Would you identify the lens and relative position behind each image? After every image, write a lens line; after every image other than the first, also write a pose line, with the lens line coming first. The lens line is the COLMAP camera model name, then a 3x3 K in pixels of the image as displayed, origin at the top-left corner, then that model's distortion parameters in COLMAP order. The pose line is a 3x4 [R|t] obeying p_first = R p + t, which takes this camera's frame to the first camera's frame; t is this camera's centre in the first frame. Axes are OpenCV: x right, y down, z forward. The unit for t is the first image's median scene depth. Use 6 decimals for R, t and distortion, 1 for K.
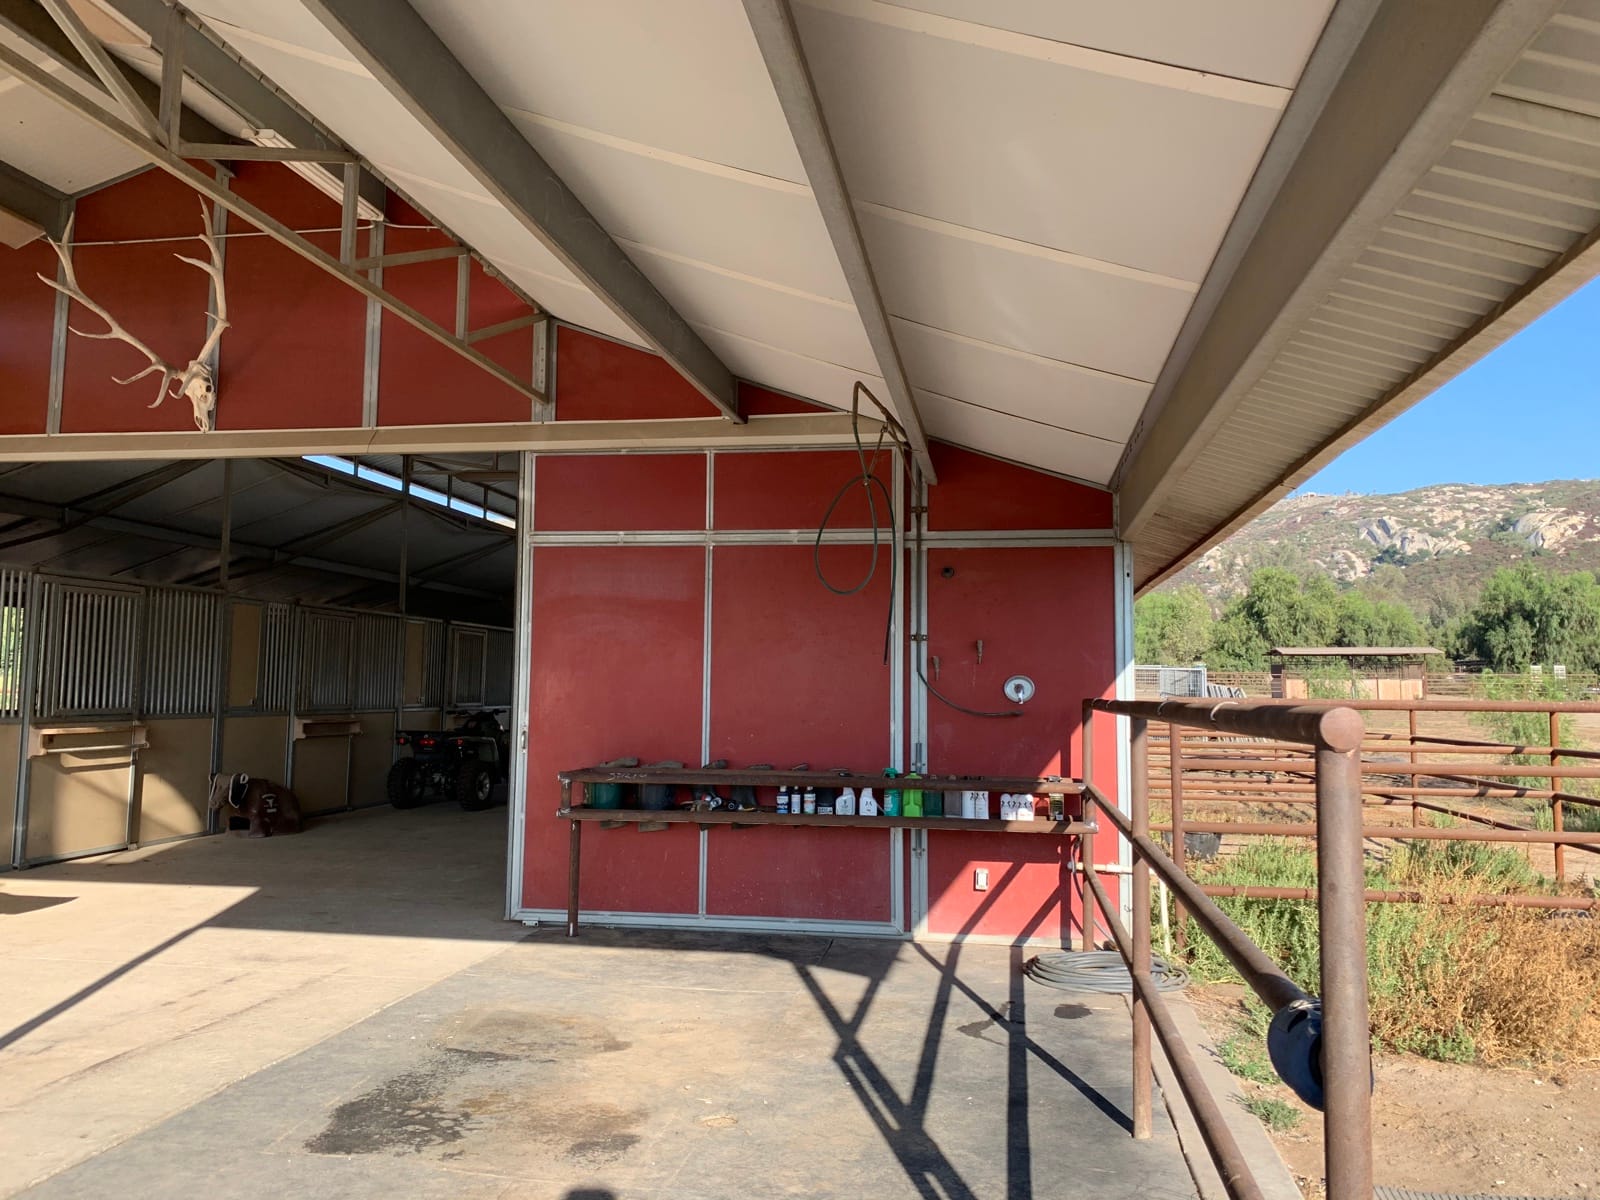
lens RADIAL K [[1227.0, 0, 800.0], [0, 1227.0, 600.0], [0, 0, 1]] dist [0.083693, -0.157631]
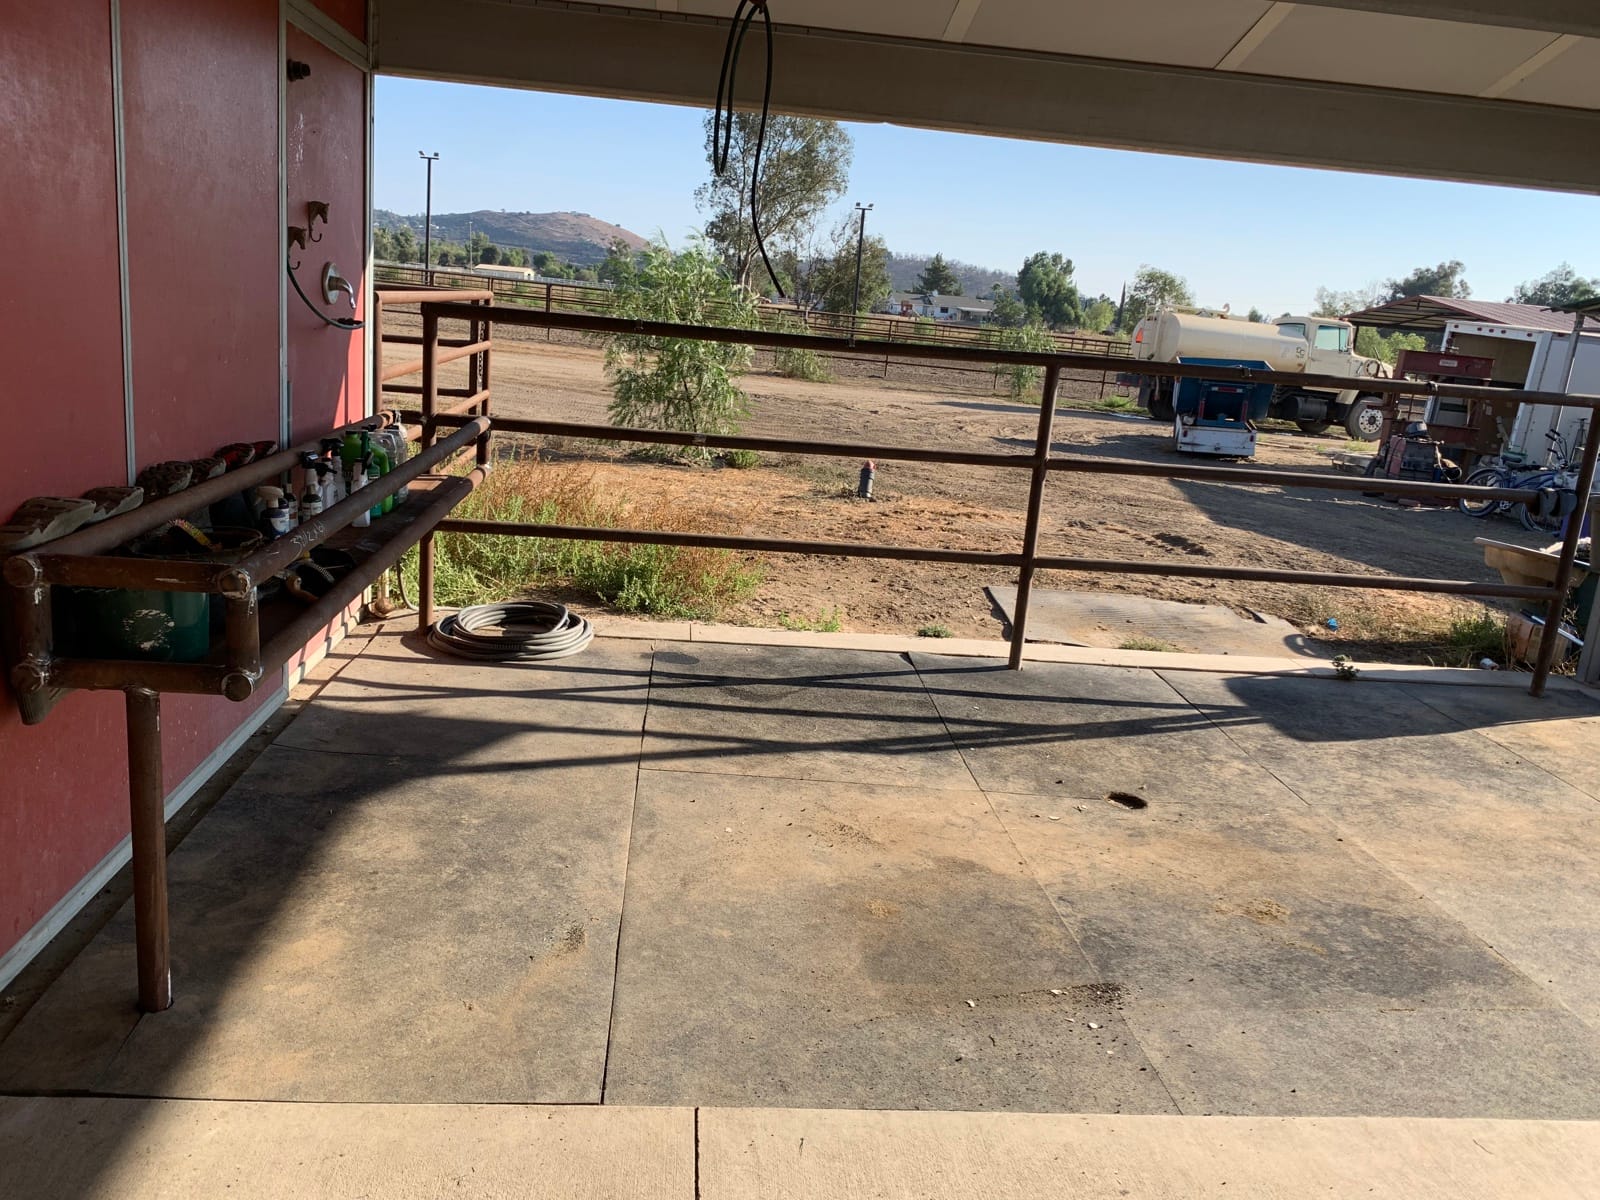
lens RADIAL K [[1227.0, 0, 800.0], [0, 1227.0, 600.0], [0, 0, 1]] dist [0.083693, -0.157631]
pose [[-0.256314, -0.256428, 0.931959, -0.822201], [-0.164303, 0.961696, 0.219423, 0.084049], [-0.952527, -0.096882, -0.288628, 1.445018]]
